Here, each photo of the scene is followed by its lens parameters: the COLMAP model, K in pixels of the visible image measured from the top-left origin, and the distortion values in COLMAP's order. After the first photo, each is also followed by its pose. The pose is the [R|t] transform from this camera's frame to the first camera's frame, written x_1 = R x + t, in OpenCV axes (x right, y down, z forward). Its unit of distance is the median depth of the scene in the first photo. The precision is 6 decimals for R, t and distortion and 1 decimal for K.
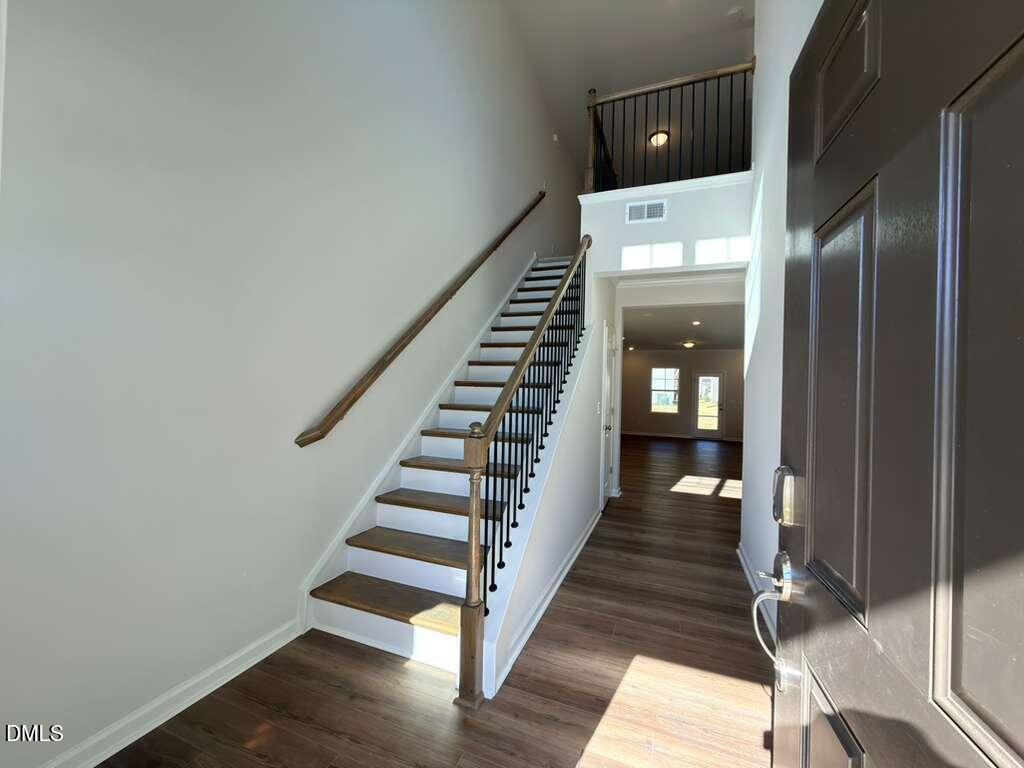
lens RADIAL K [[411.7, 0, 512.0], [0, 411.7, 384.0], [0, 0, 1]] dist [0.010036, 0.000164]
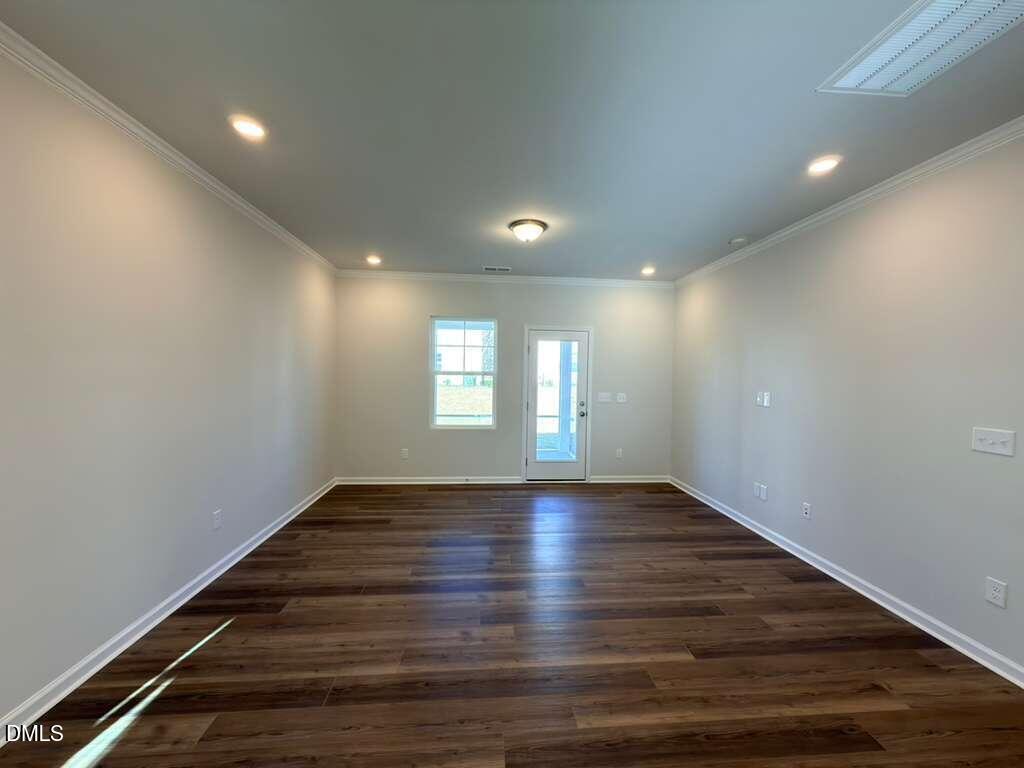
lens RADIAL K [[407.1, 0, 513.6], [0, 407.1, 386.1], [0, 0, 1]] dist [0.001092, -0.000074]
pose [[0.898888, -0.032977, 0.436937, 0.782772], [0.007541, 0.998181, 0.059822, 0.014318], [-0.438114, -0.050478, 0.897501, 2.019693]]
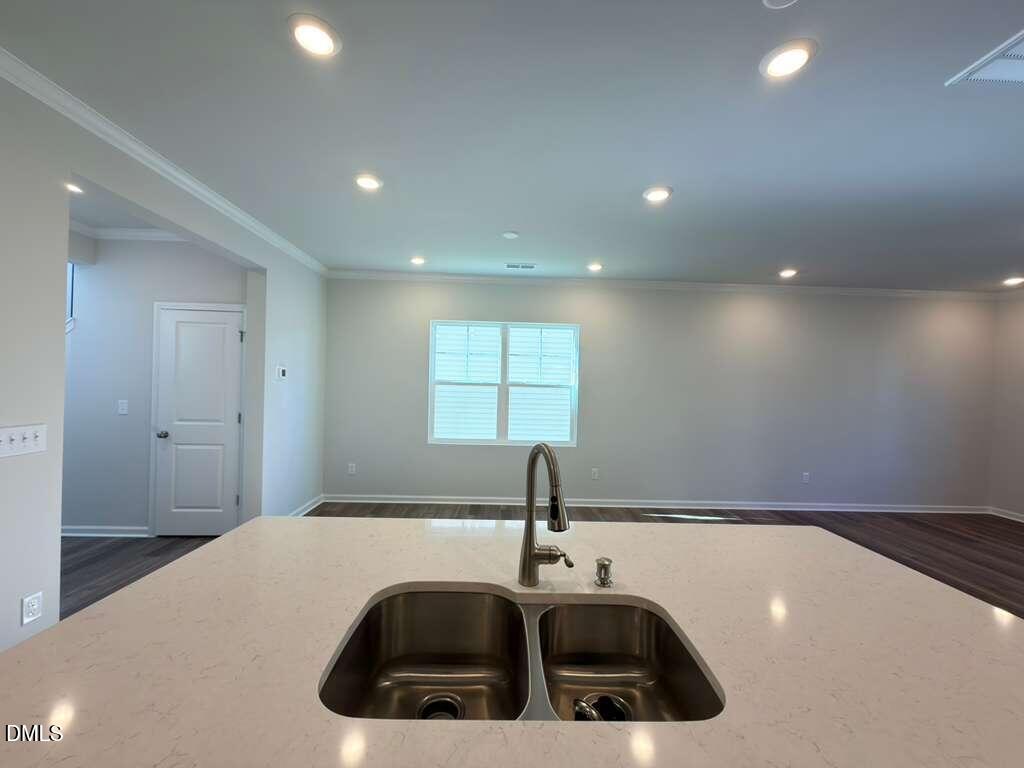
lens RADIAL K [[411.7, 0, 512.0], [0, 411.7, 384.0], [0, 0, 1]] dist [0.010036, 0.000164]
pose [[0.402134, -0.022350, -0.915308, 1.442456], [0.001527, 0.999717, -0.023740, 0.030508], [0.915580, 0.008149, 0.402054, 1.535880]]
